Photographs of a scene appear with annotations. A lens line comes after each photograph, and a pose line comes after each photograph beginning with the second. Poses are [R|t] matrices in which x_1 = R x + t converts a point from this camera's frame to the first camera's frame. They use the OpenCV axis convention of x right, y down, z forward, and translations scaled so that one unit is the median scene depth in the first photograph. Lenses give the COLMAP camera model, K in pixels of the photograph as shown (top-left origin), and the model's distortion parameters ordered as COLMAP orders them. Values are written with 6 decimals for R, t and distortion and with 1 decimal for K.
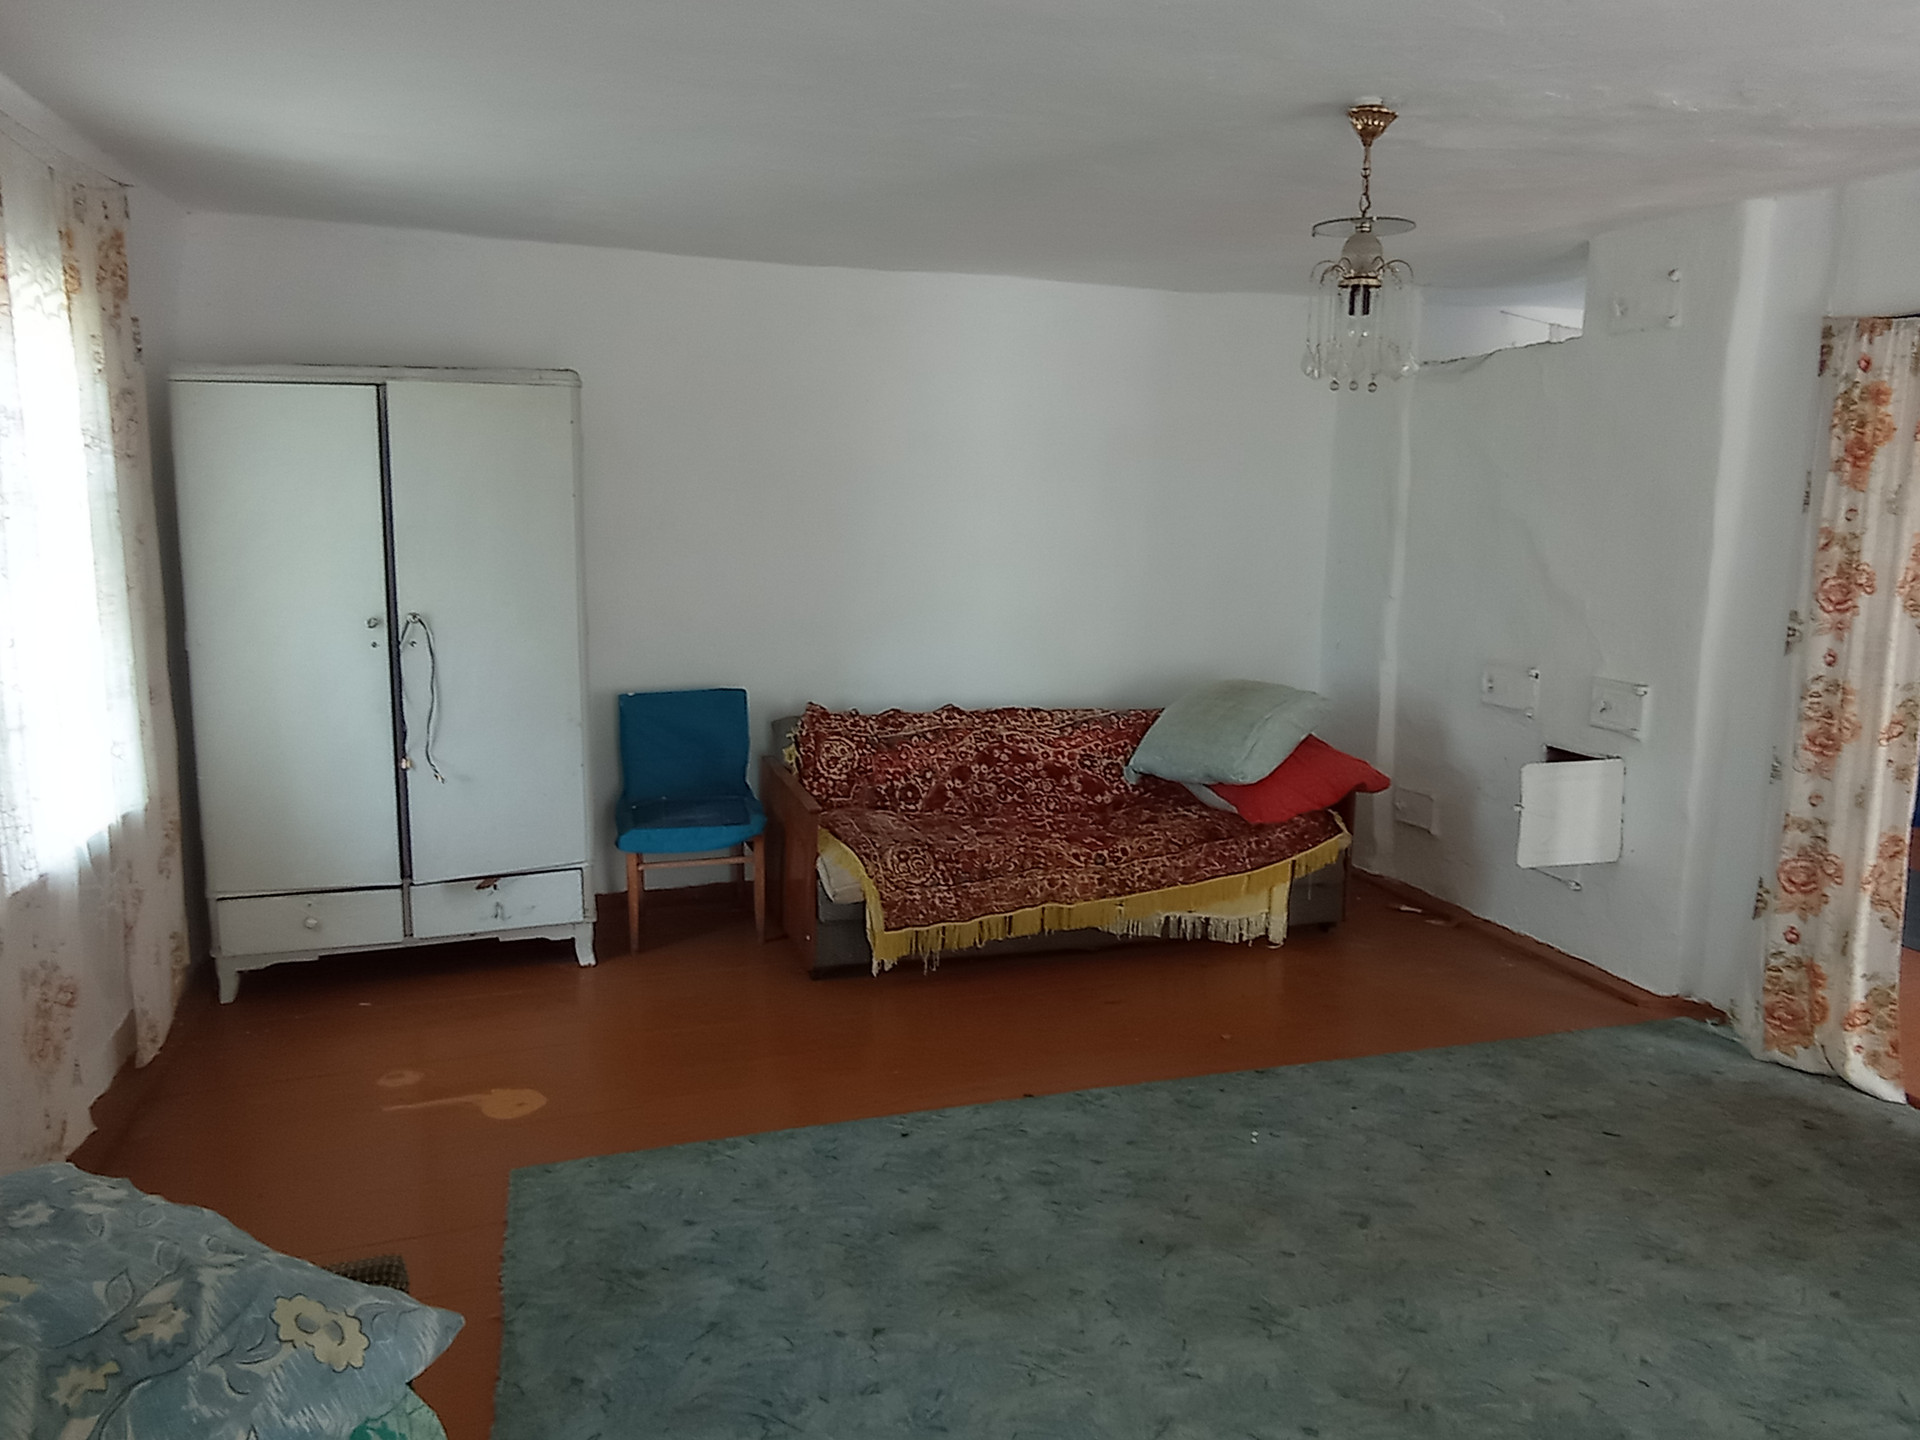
lens RADIAL K [[1321.9, 0, 973.8], [0, 1321.9, 695.8], [0, 0, 1]] dist [-0.064421, 0.056023]
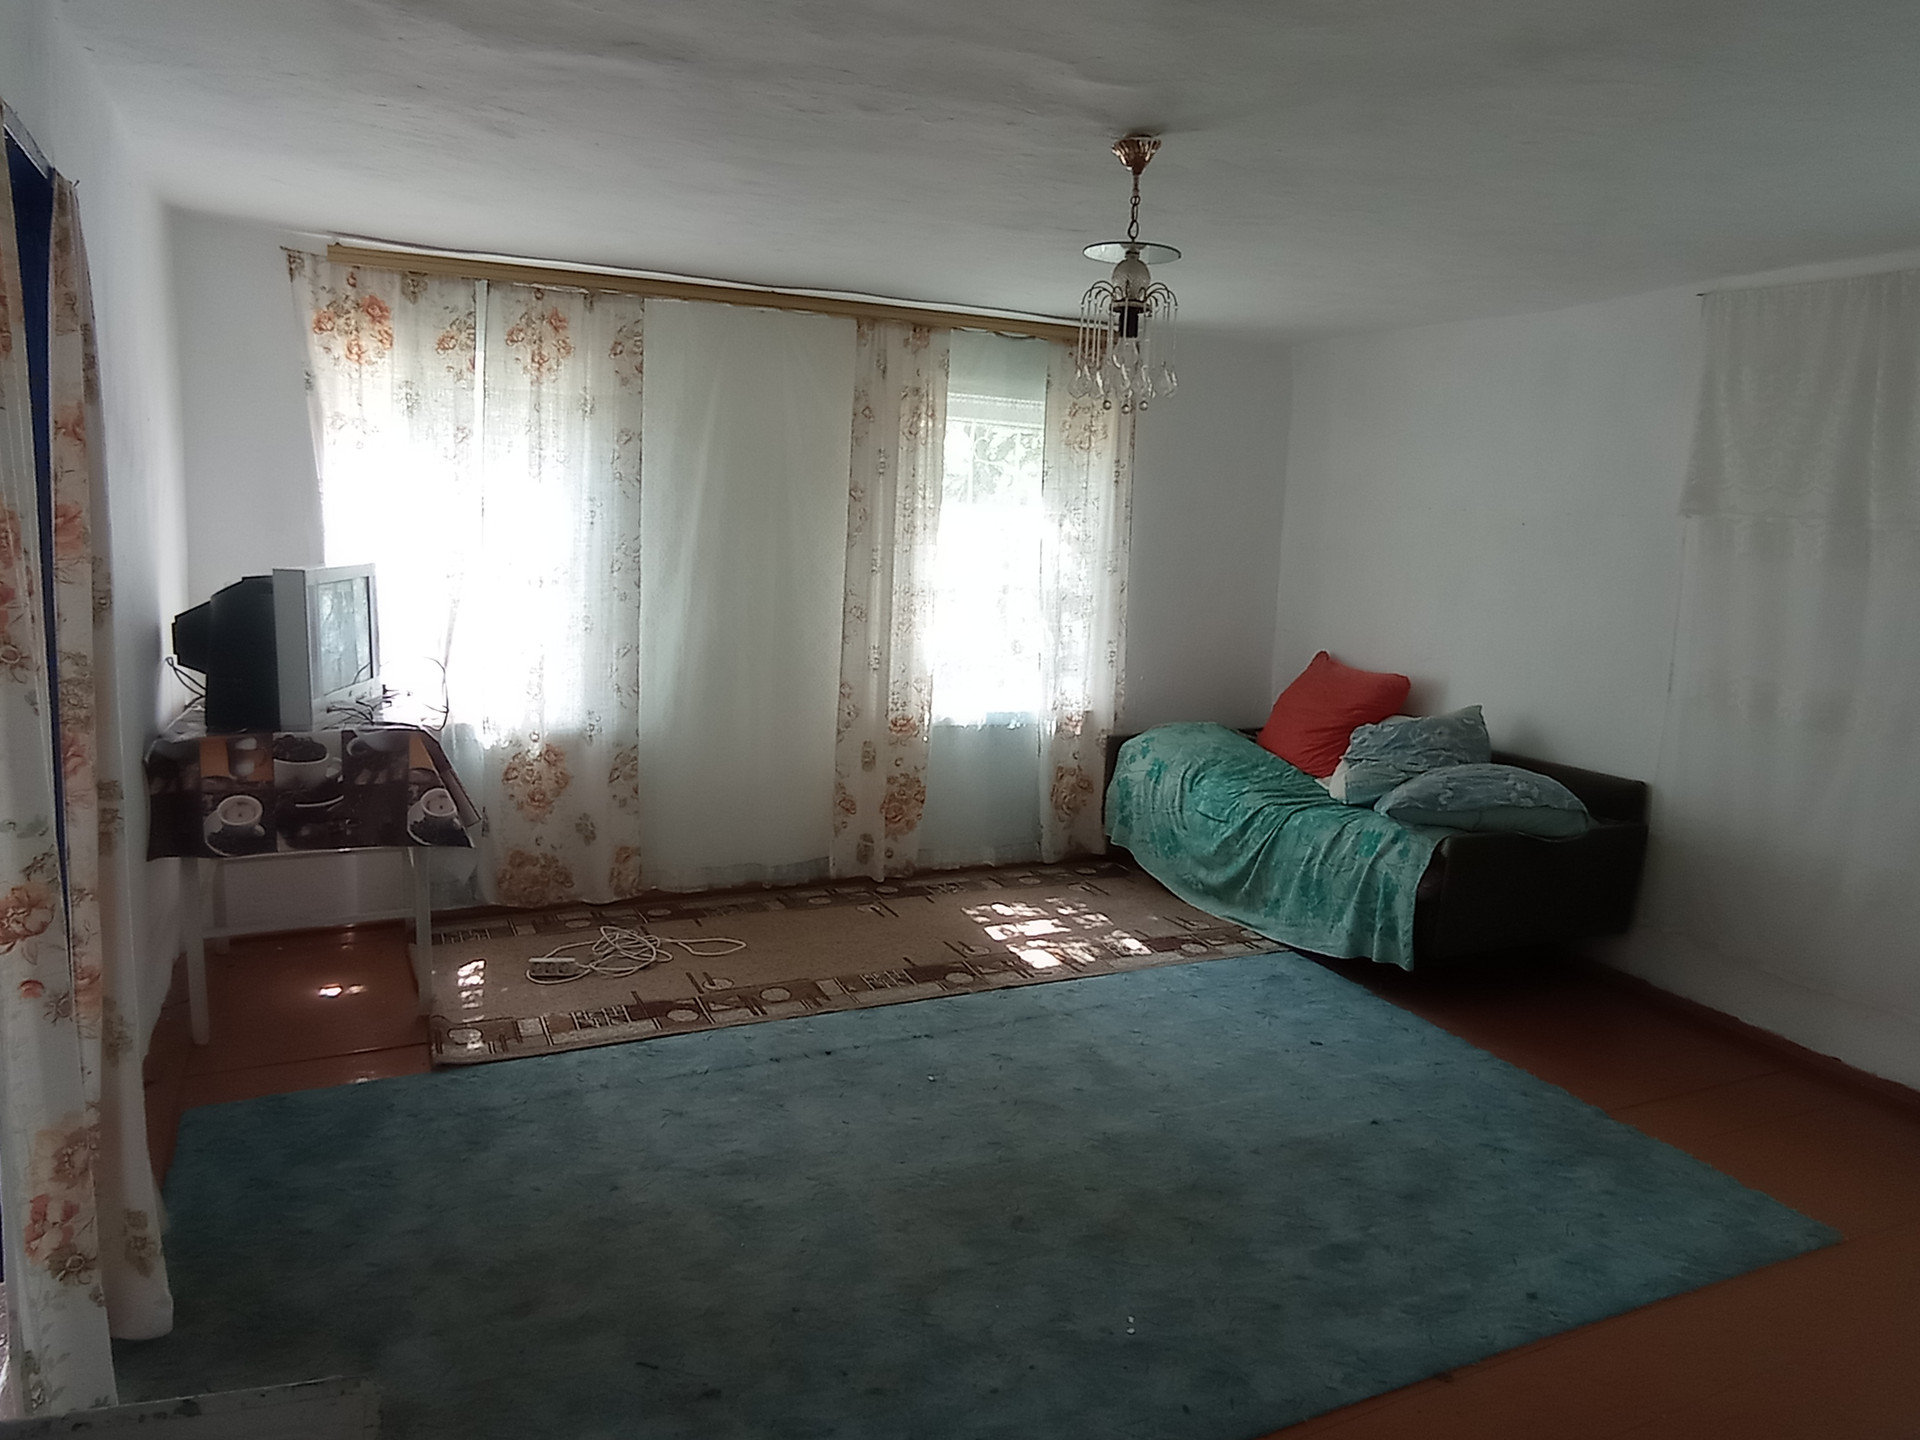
lens RADIAL K [[1321.9, 0, 973.8], [0, 1321.9, 695.8], [0, 0, 1]] dist [-0.064421, 0.056023]
pose [[-0.988570, -0.042863, -0.144544, 0.413601], [-0.082626, 0.955963, 0.281615, -0.227009], [0.126108, 0.290339, -0.948578, 1.533335]]
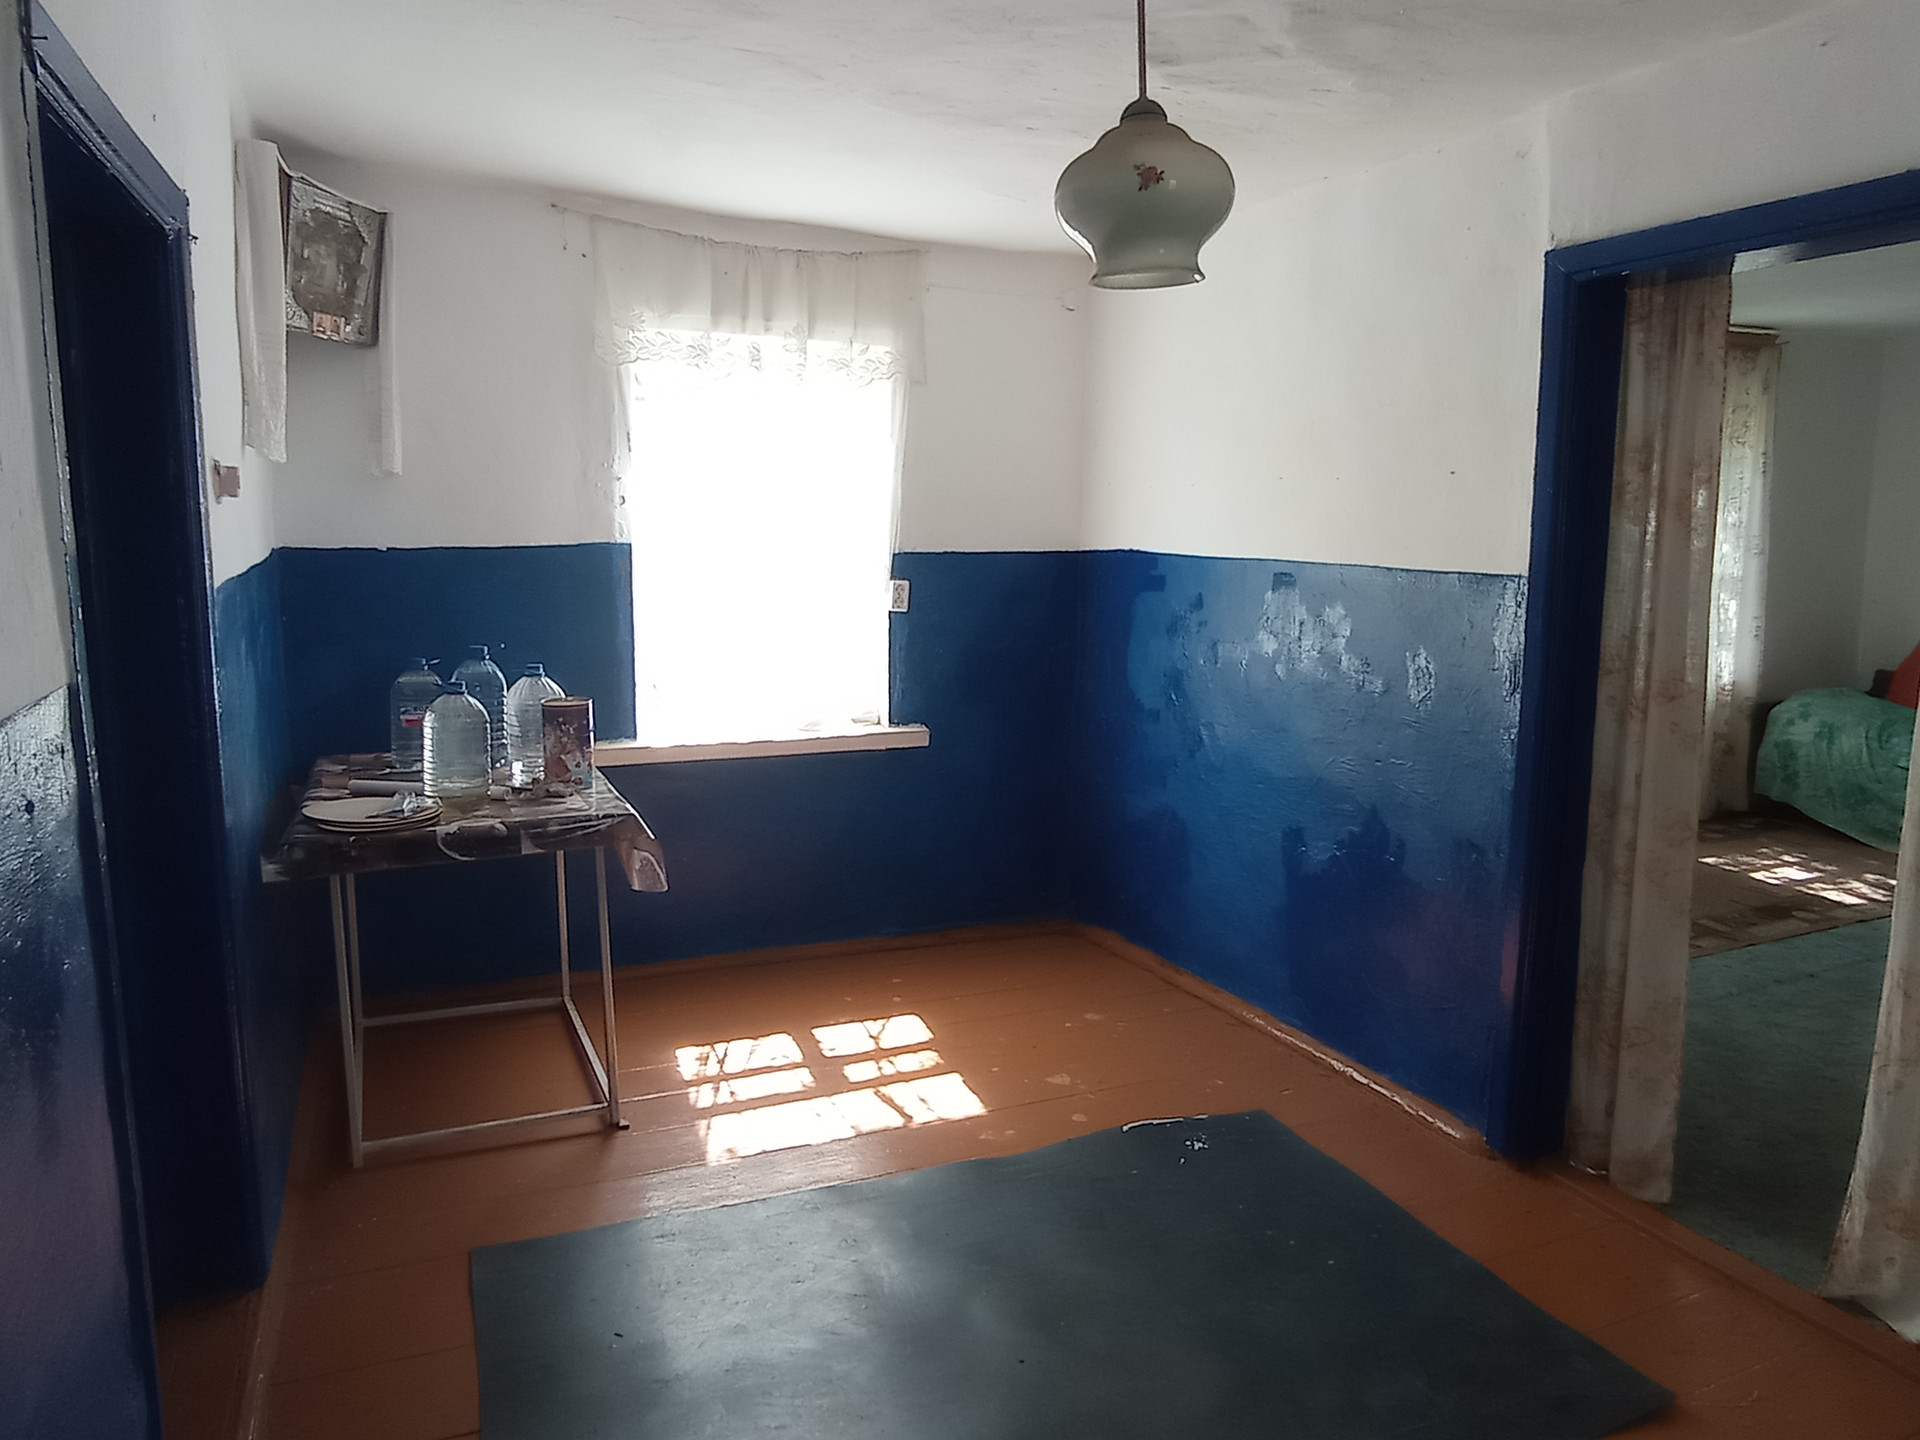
lens RADIAL K [[1321.9, 0, 973.8], [0, 1321.9, 695.8], [0, 0, 1]] dist [-0.064421, 0.056023]
pose [[-0.996574, -0.003481, -0.082629, 1.285144], [-0.027886, 0.954748, 0.296107, -0.239387], [0.077859, 0.297397, -0.951574, 1.629898]]
